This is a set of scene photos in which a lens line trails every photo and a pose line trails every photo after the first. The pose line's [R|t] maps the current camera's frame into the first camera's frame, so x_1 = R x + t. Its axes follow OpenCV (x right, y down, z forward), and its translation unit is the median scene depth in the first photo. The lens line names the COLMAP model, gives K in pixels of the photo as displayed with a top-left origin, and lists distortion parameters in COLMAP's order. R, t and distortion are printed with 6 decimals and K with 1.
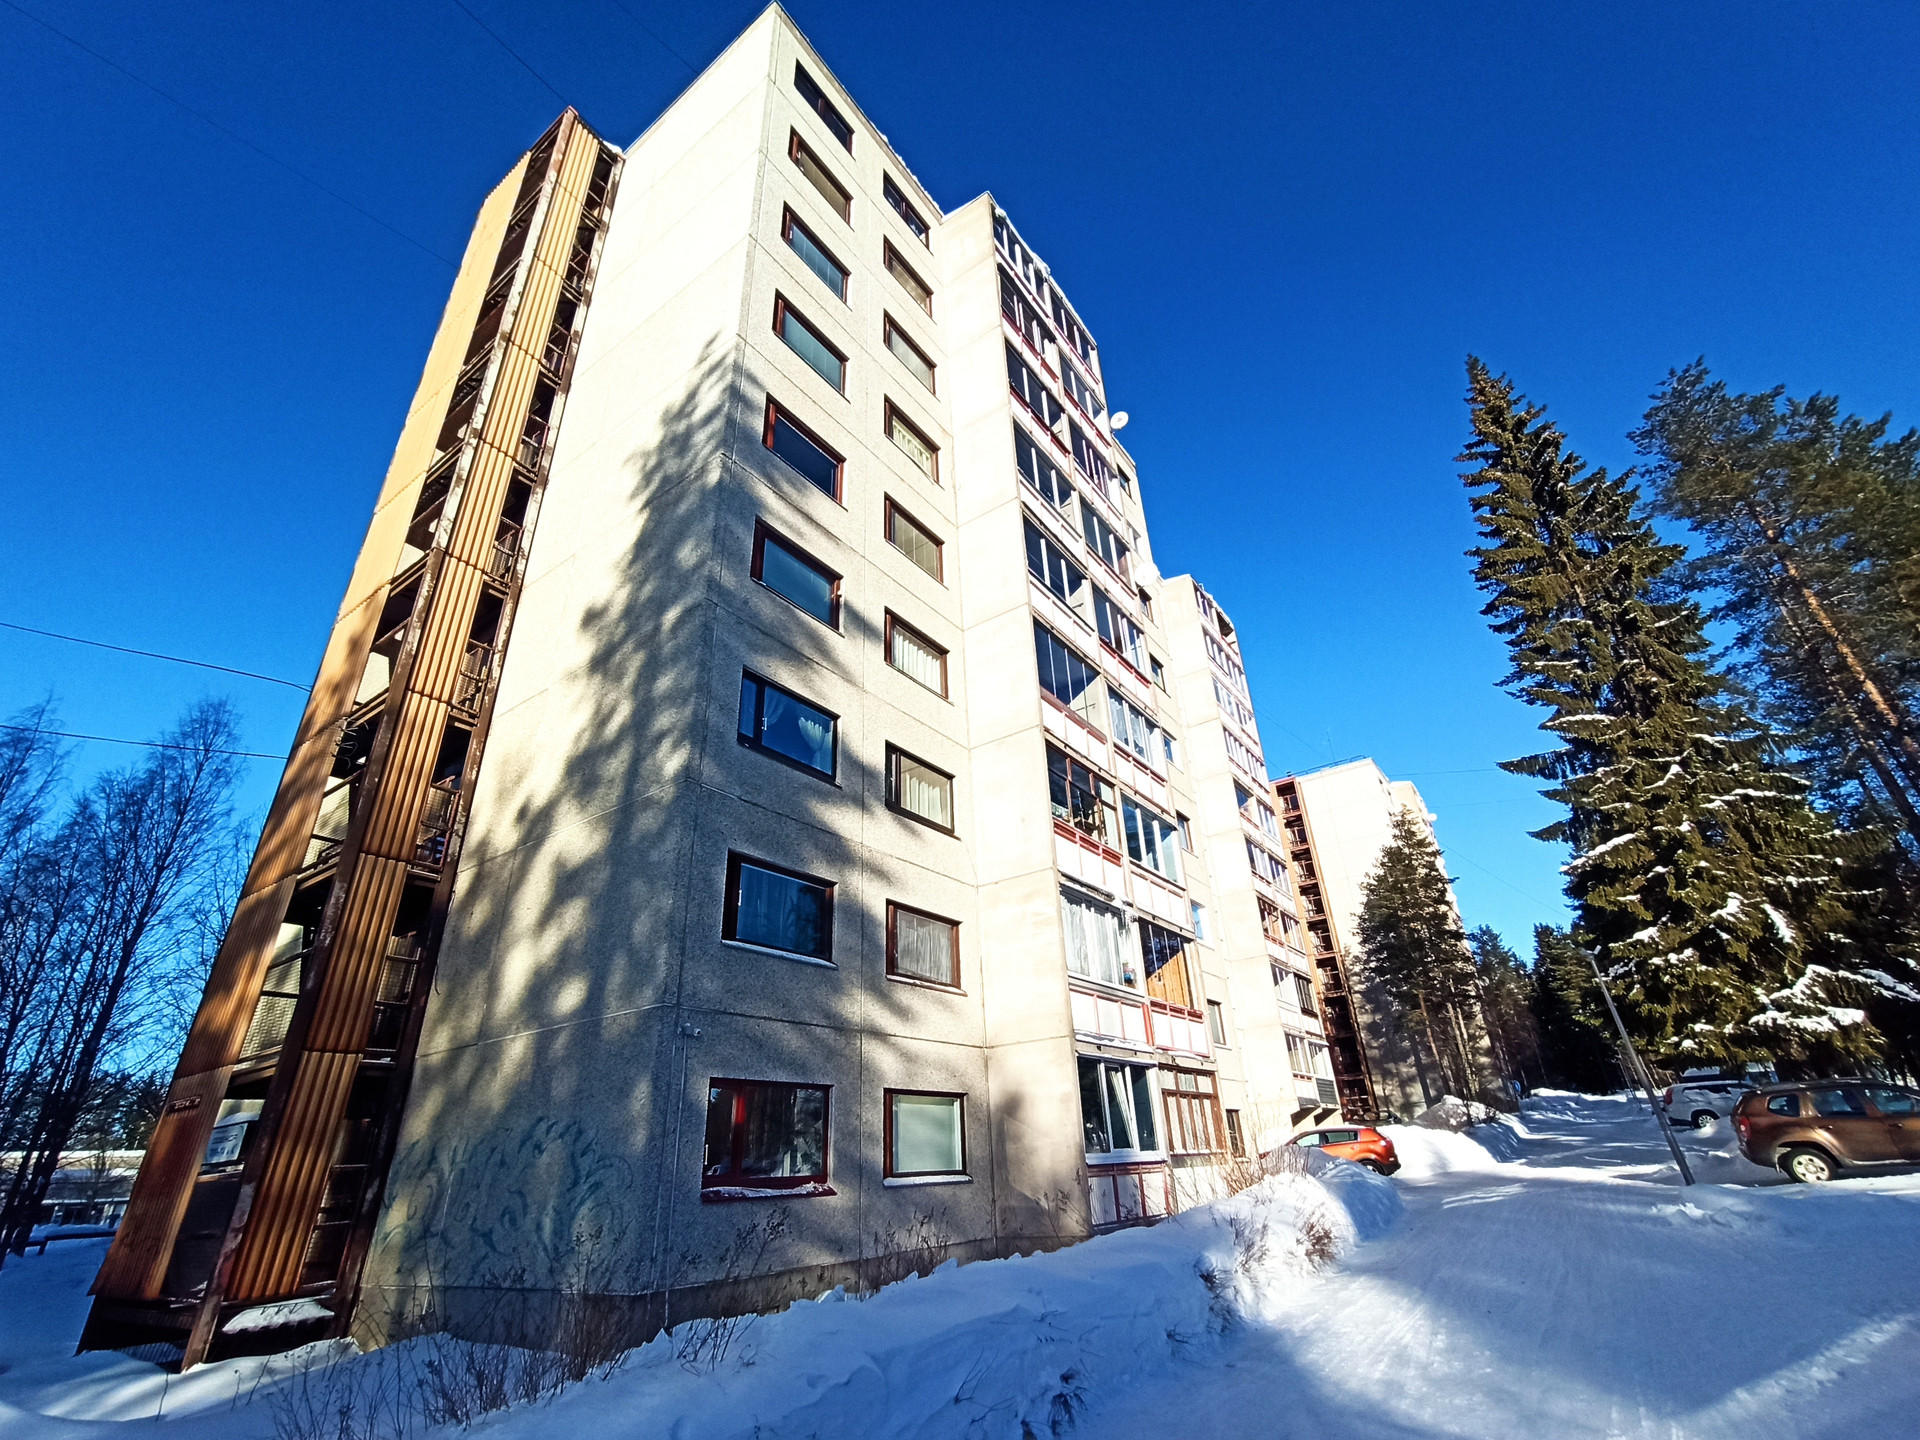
lens RADIAL K [[861.3, 0, 960.0], [0, 861.3, 720.0], [0, 0, 1]] dist [-0.001761, -0.000204]
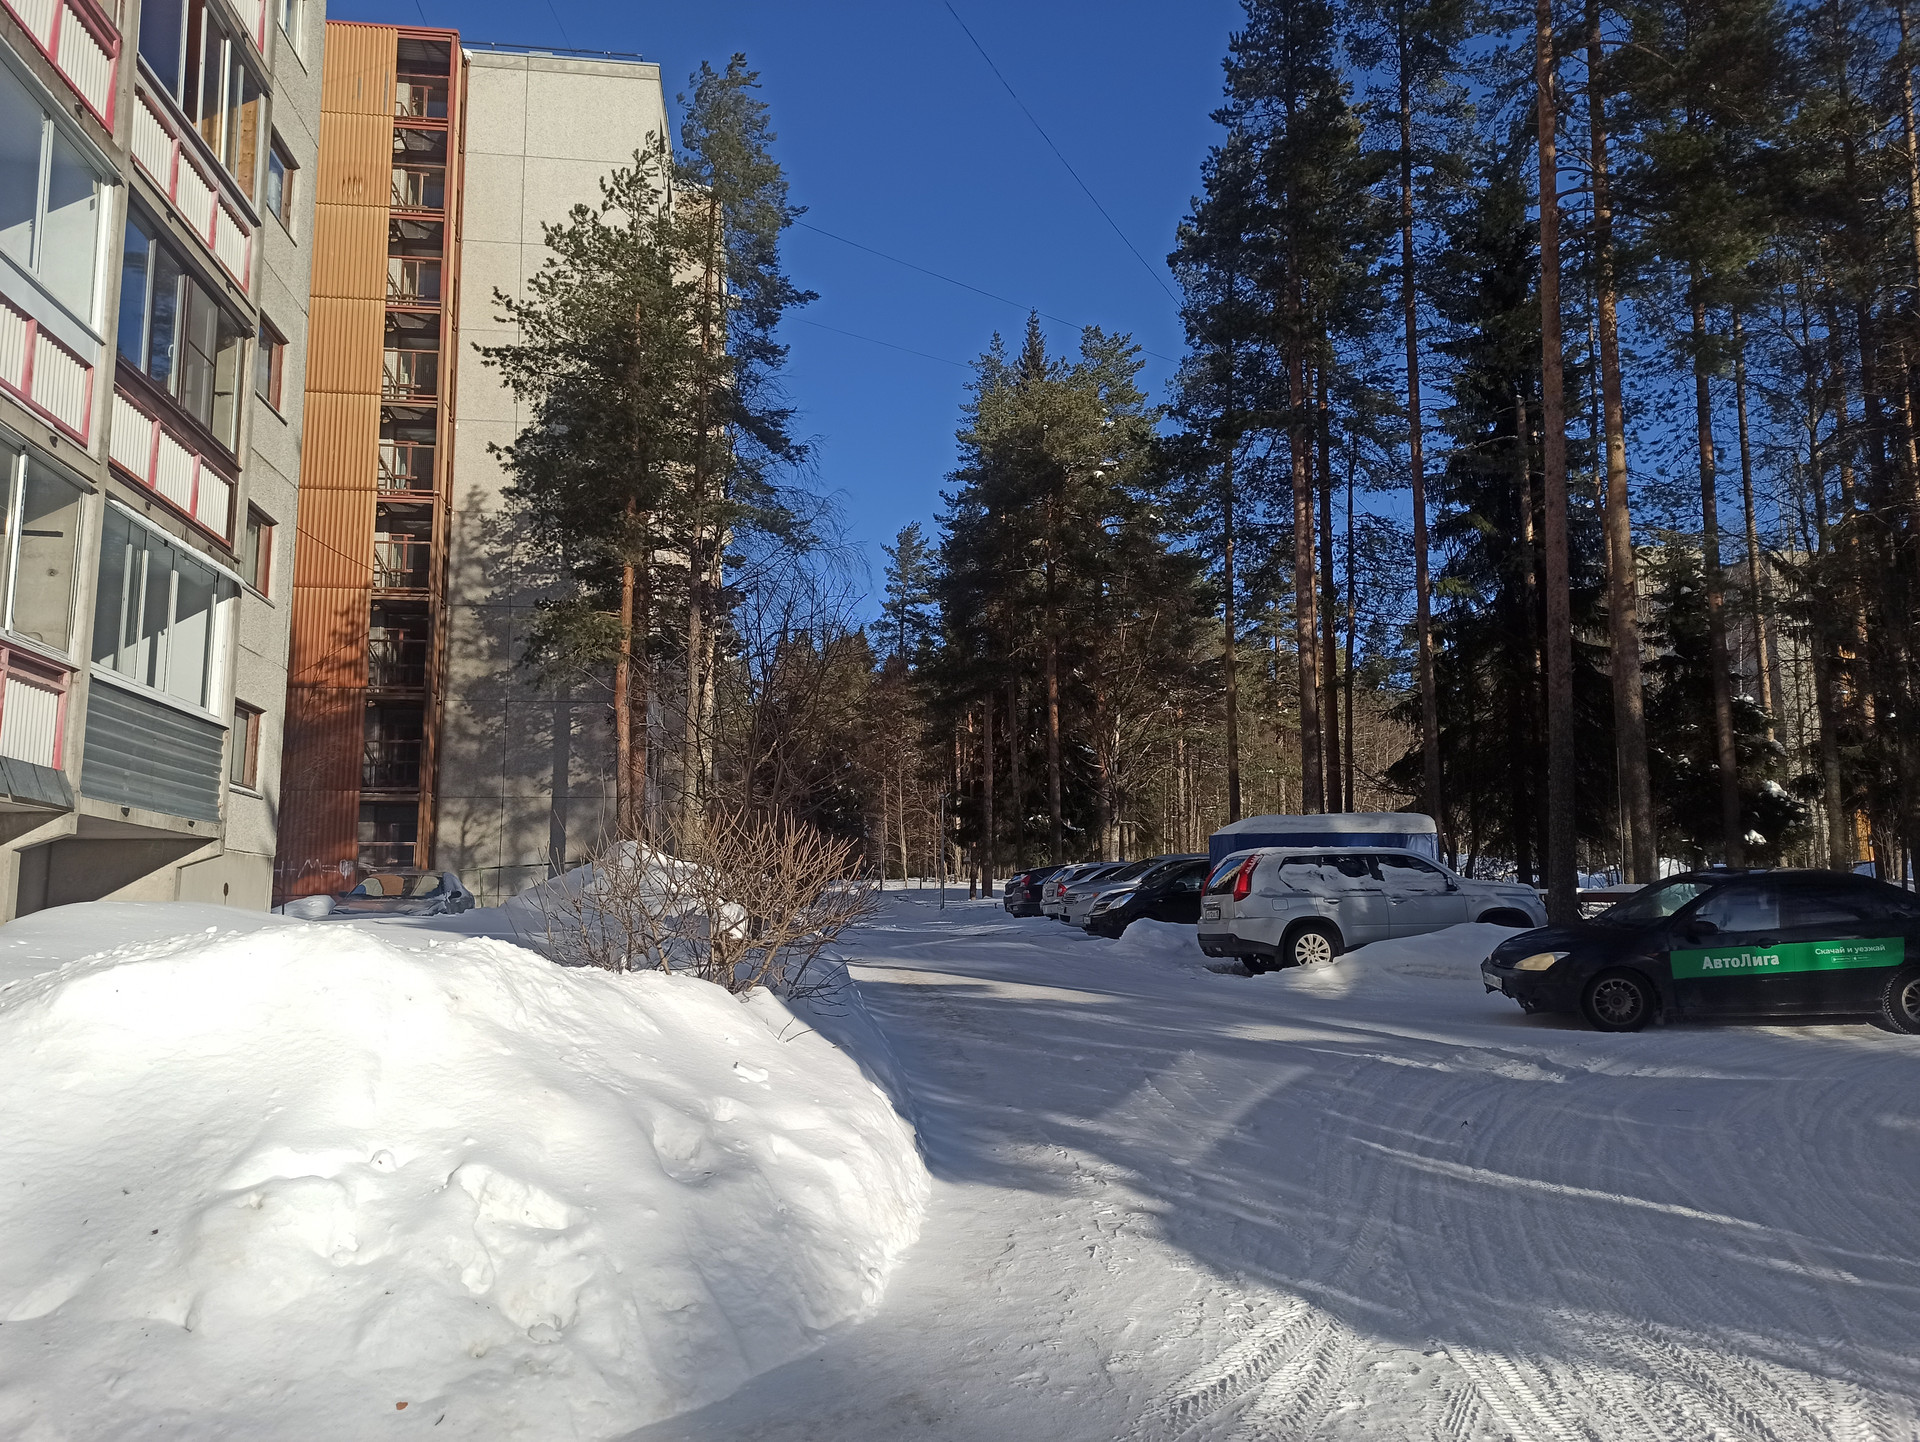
lens RADIAL K [[1411.0, 0, 960.0], [0, 1411.0, 721.0], [0, 0, 1]] dist [0.003625, 0.000833]
pose [[0.757699, 0.118284, 0.641795, 0.224148], [-0.311924, 0.929469, 0.196952, 0.168039], [-0.573232, -0.349422, 0.741154, 0.372919]]
